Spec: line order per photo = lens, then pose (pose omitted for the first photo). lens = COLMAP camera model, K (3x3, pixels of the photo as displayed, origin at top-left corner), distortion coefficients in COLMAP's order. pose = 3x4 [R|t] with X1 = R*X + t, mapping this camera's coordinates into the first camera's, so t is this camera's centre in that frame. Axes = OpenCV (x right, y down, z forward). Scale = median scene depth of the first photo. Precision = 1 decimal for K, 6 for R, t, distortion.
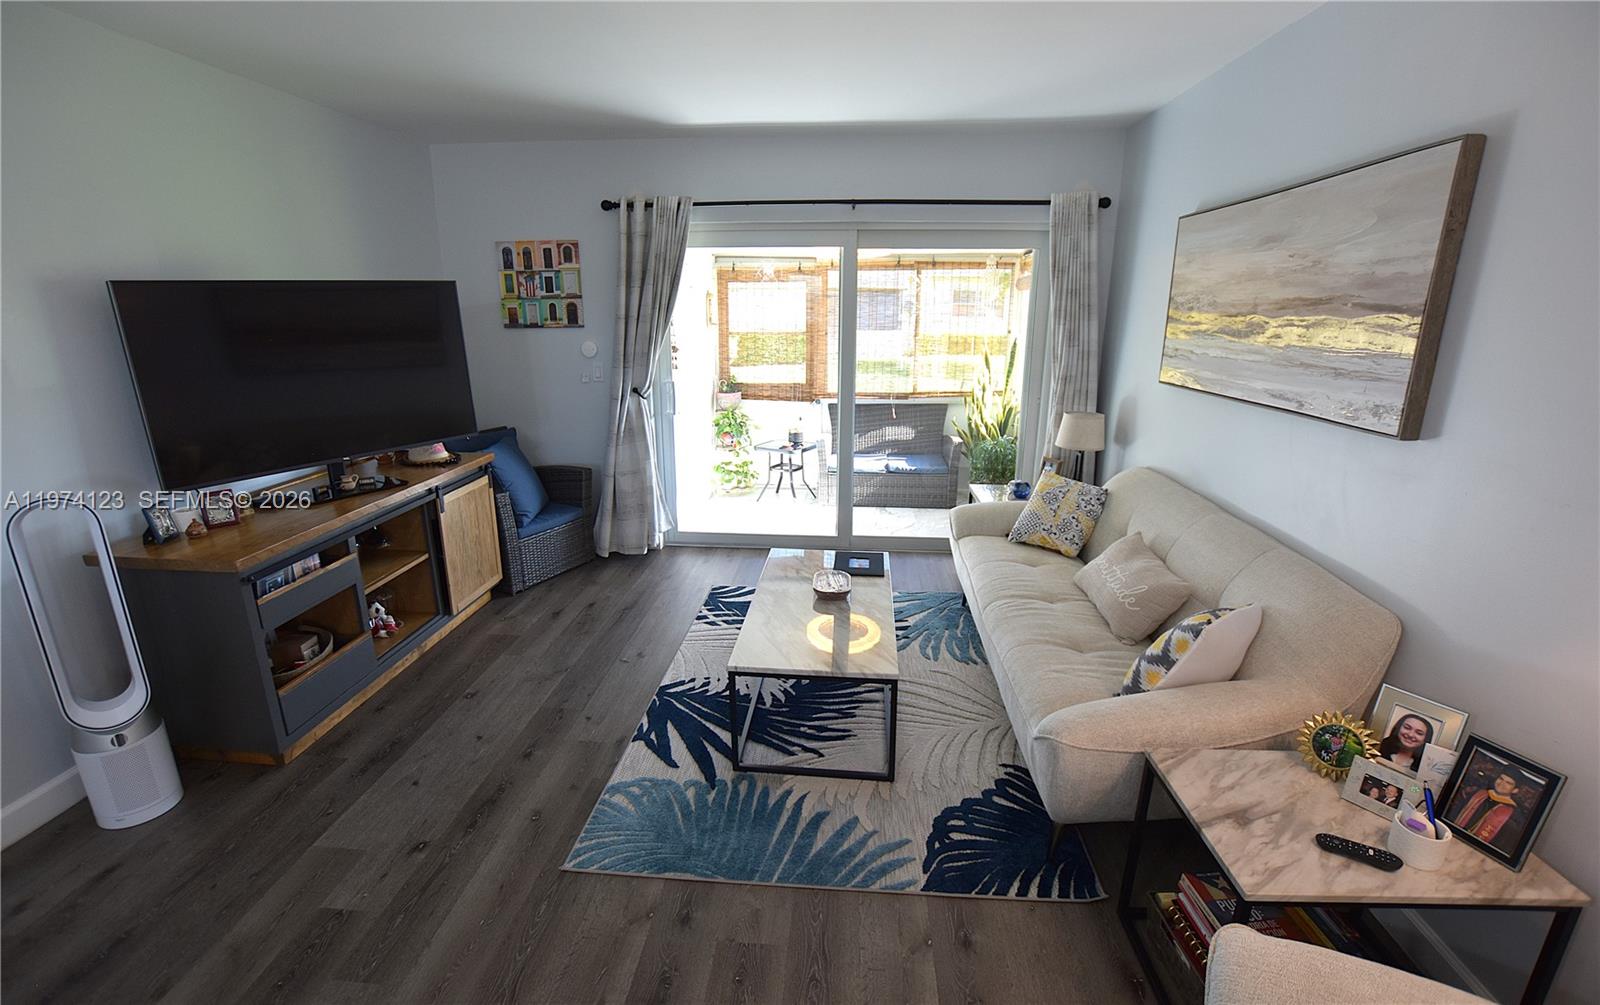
lens RADIAL K [[715.2, 0, 795.6], [0, 715.2, 506.5], [0, 0, 1]] dist [-0.032848, 0.003262]
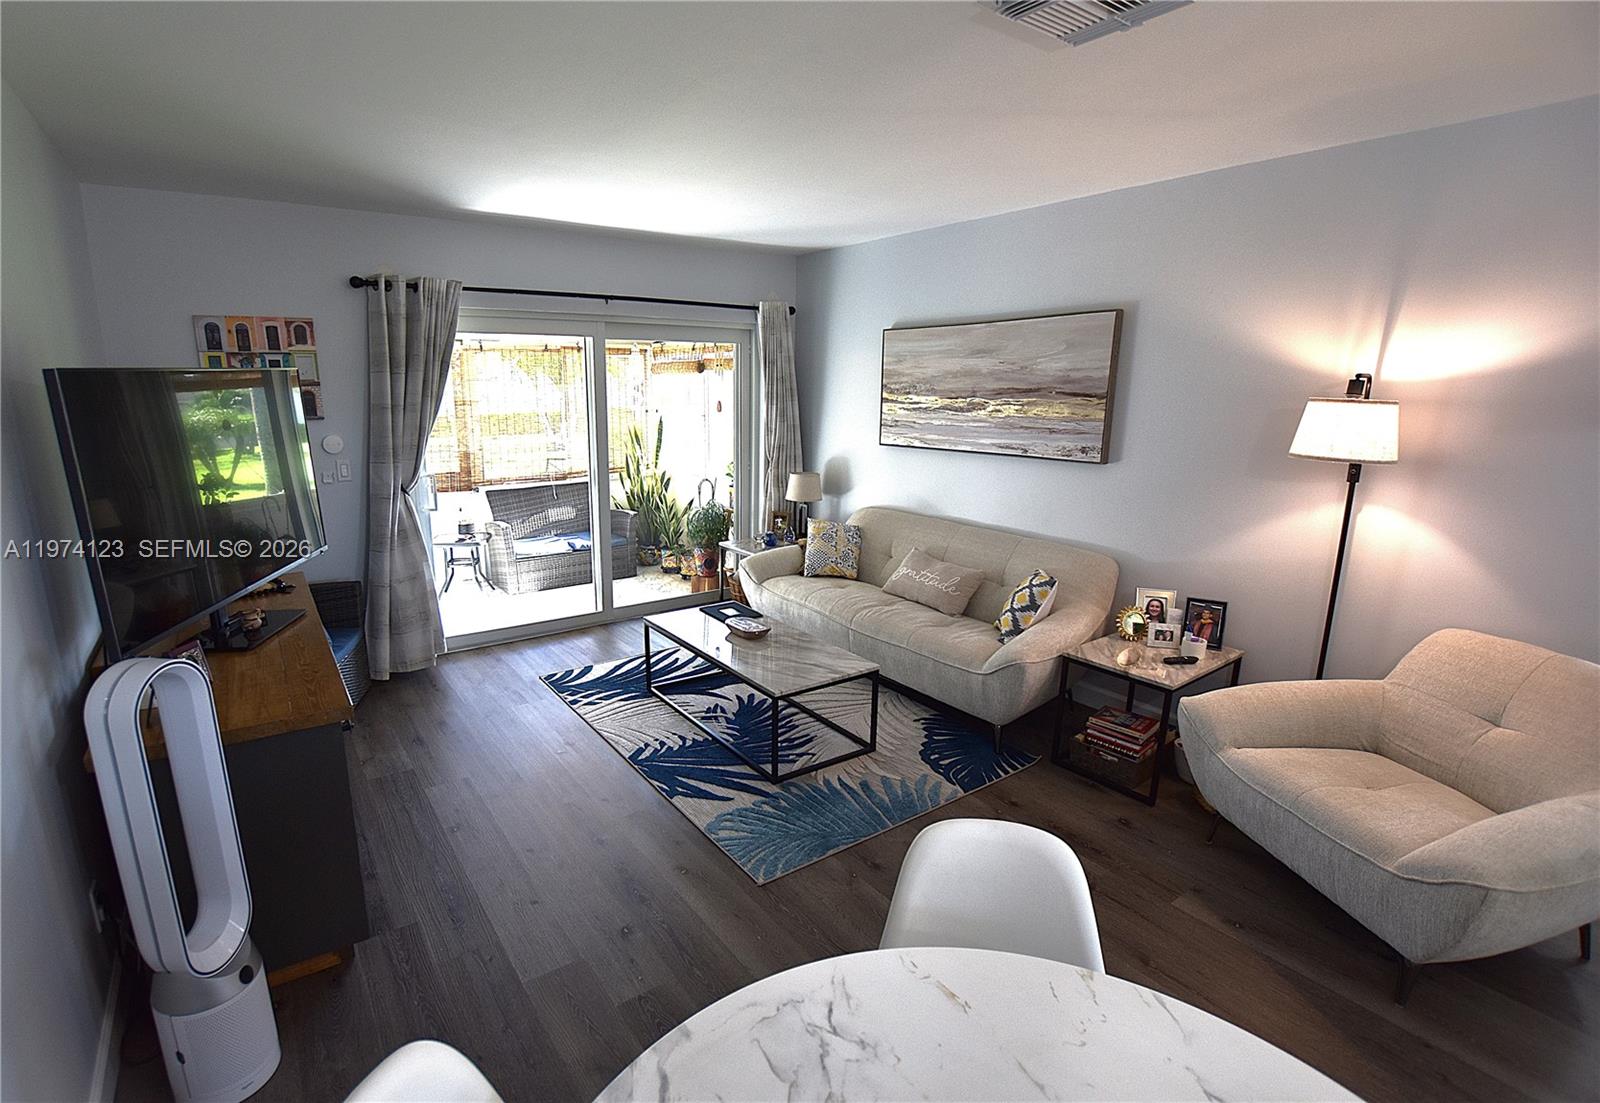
lens RADIAL K [[760.8, 0, 743.9], [0, 760.8, 558.8], [0, 0, 1]] dist [-0.030166, -0.000464]
pose [[0.779911, -0.140740, 0.609861, -0.727834], [0.168447, 0.985637, 0.012043, -0.019612], [-0.602797, 0.093337, 0.792417, -0.003974]]
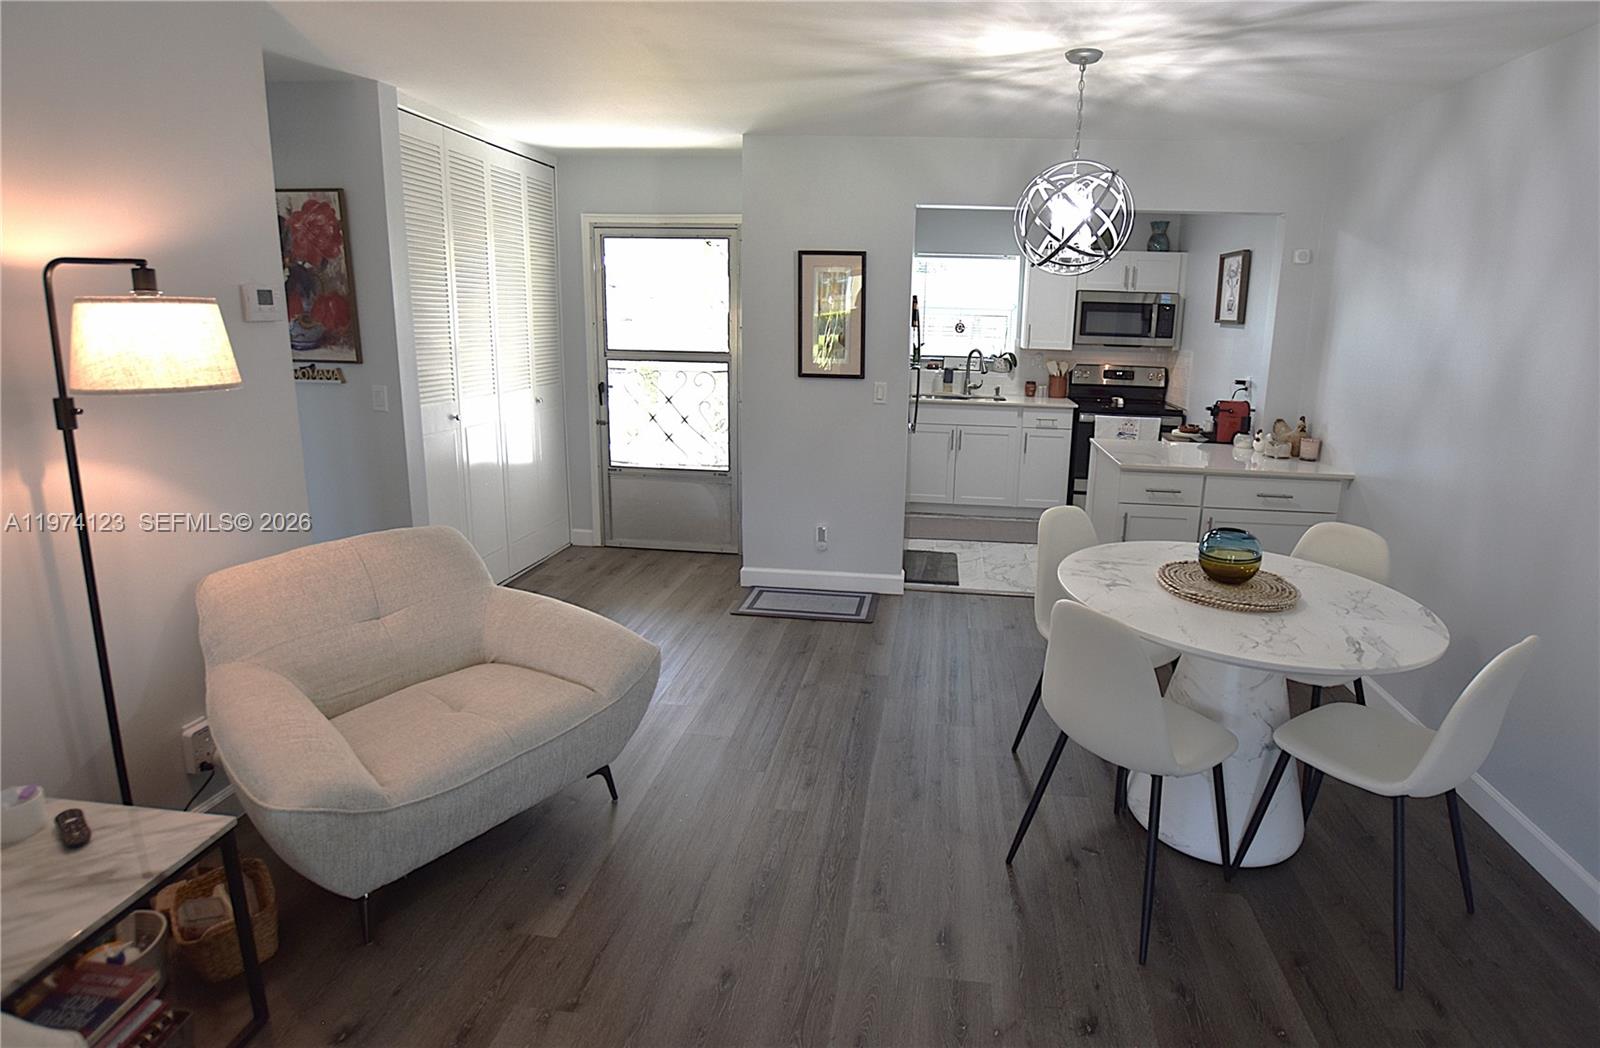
lens RADIAL K [[809.3, 0, 863.9], [0, 809.3, 472.2], [0, 0, 1]] dist [-0.035887, -0.000033]
pose [[-0.999343, -0.032508, 0.016047, -0.168287], [-0.021544, 0.888527, 0.458317, -0.249776], [-0.029157, 0.457670, -0.888644, 0.844595]]
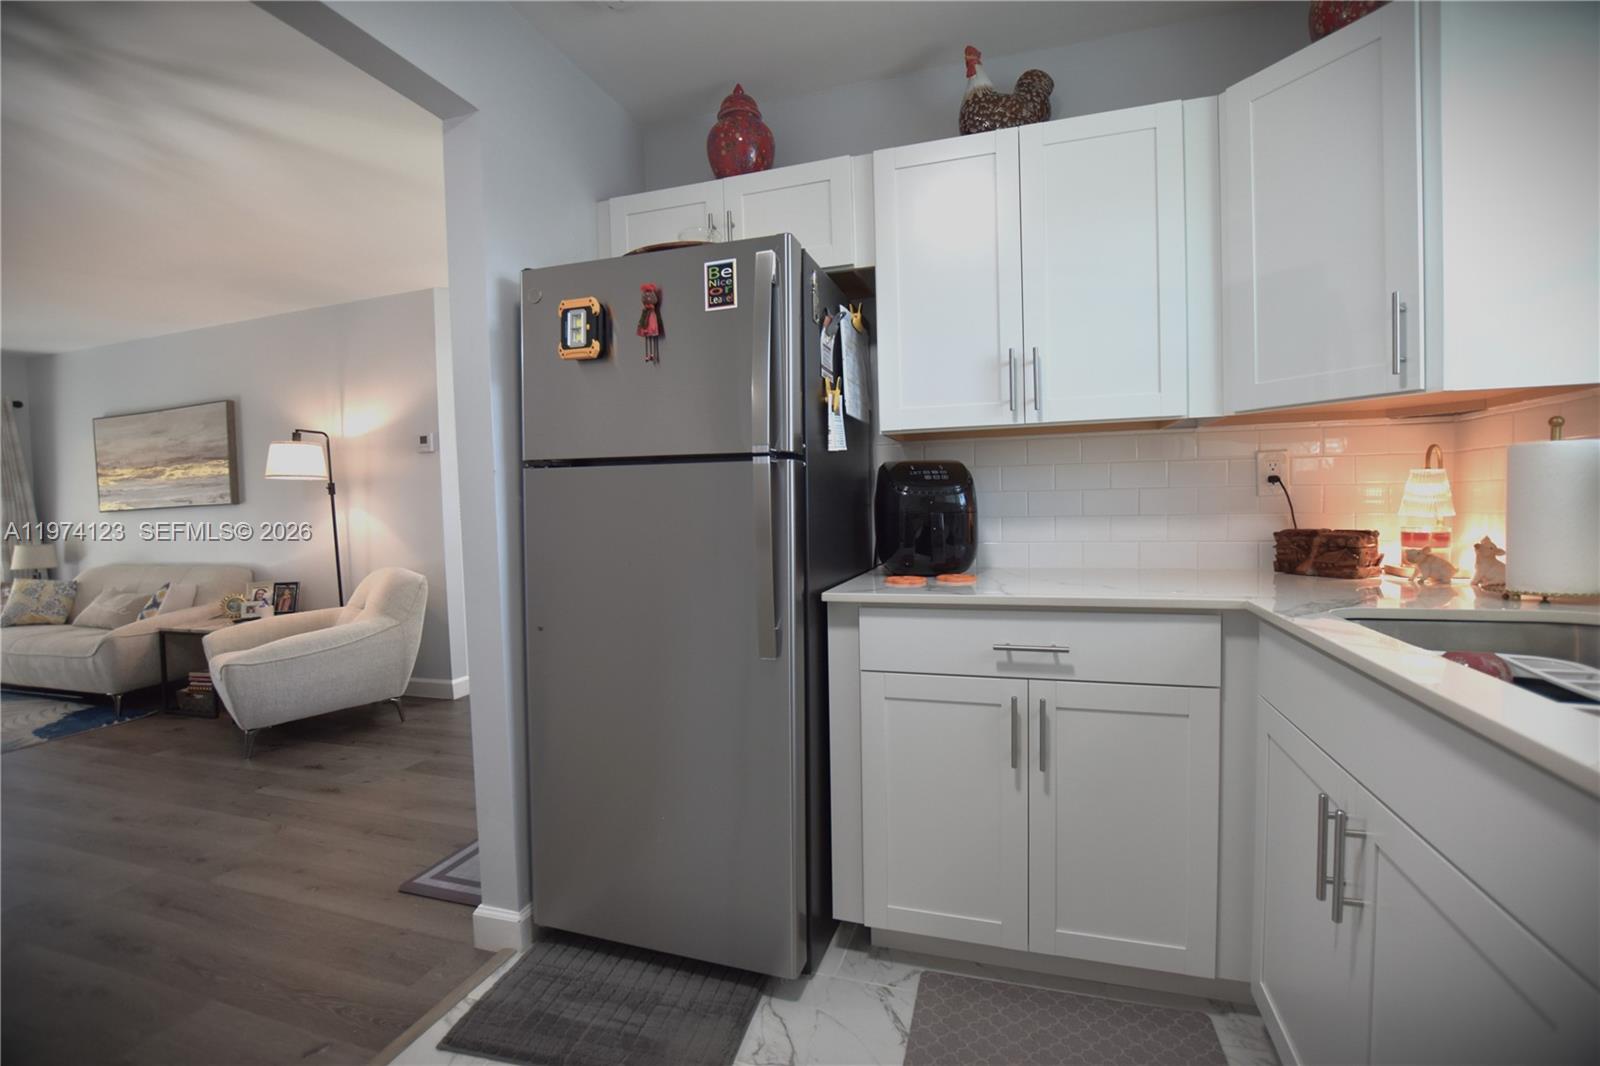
lens RADIAL K [[706.3, 0, 803.8], [0, 706.3, 530.9], [0, 0, 1]] dist [-0.034352, 0.005067]
pose [[0.230105, -0.048255, 0.971969, -0.761816], [0.294119, 0.955511, -0.022193, 0.441524], [-0.927656, 0.290981, 0.234061, -1.019862]]
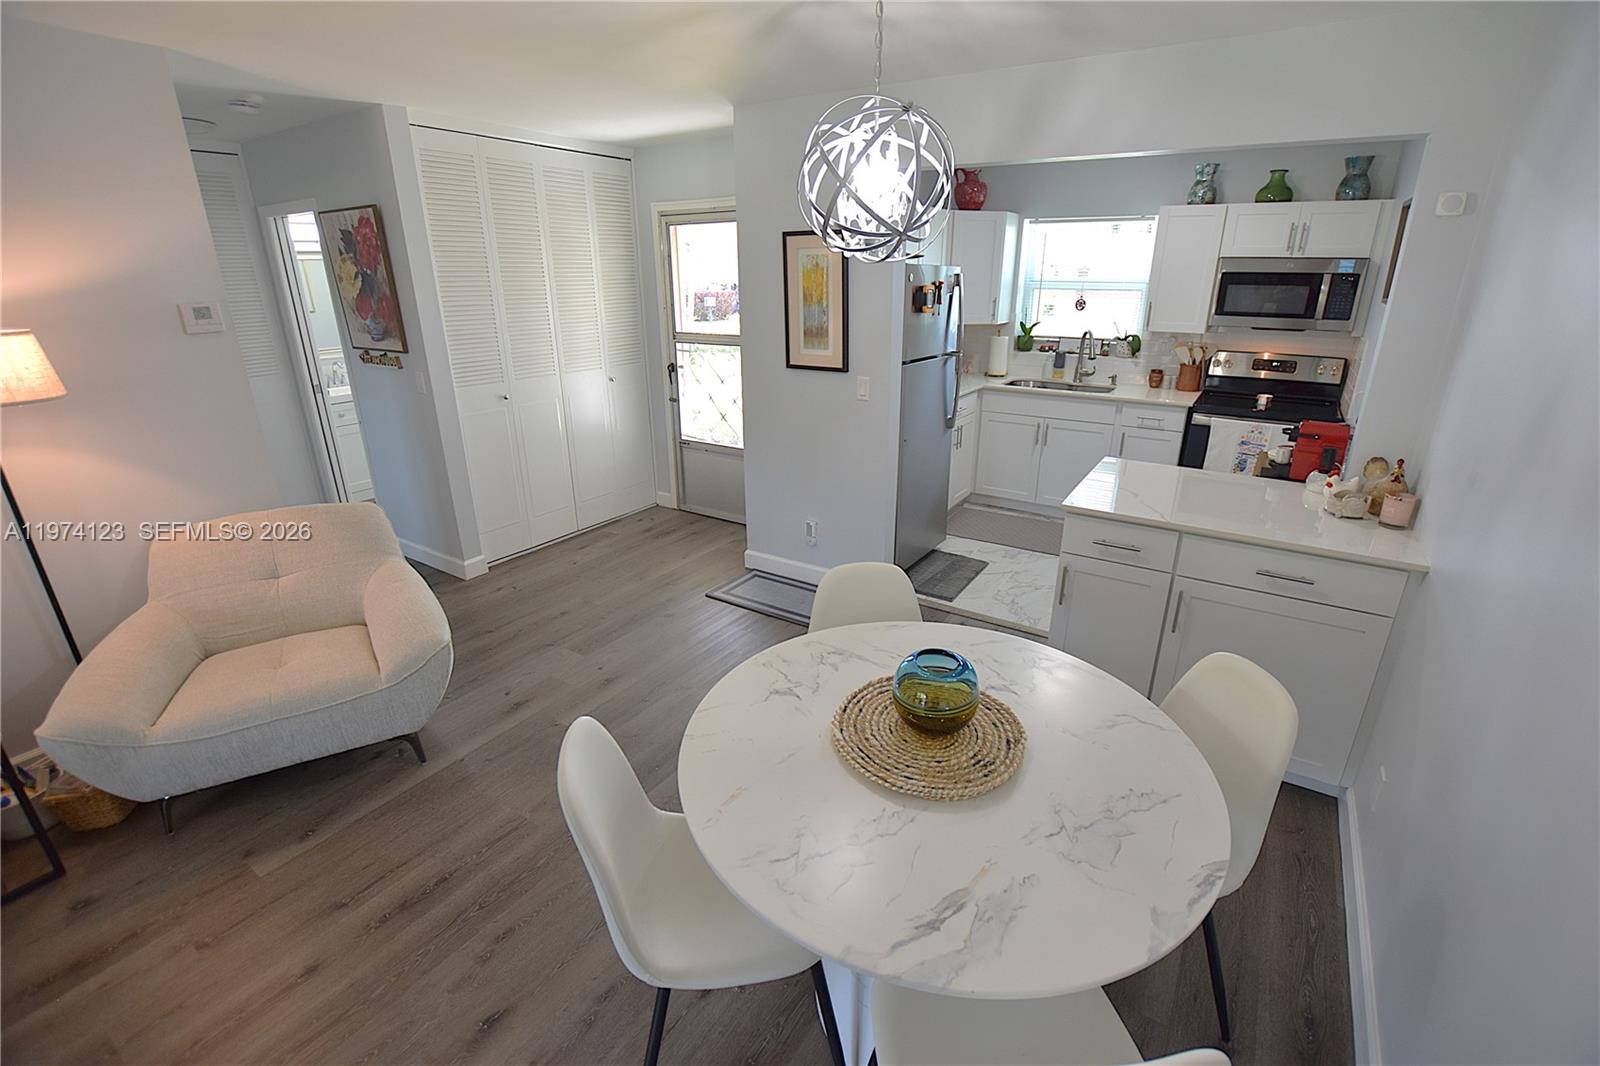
lens RADIAL K [[706.3, 0, 802.2], [0, 706.3, 530.7], [0, 0, 1]] dist [-0.034352, 0.005067]
pose [[-0.878684, -0.165017, 0.447978, -0.672485], [0.134016, 0.815370, 0.563215, -0.185238], [-0.458208, 0.554924, -0.694337, 0.449318]]
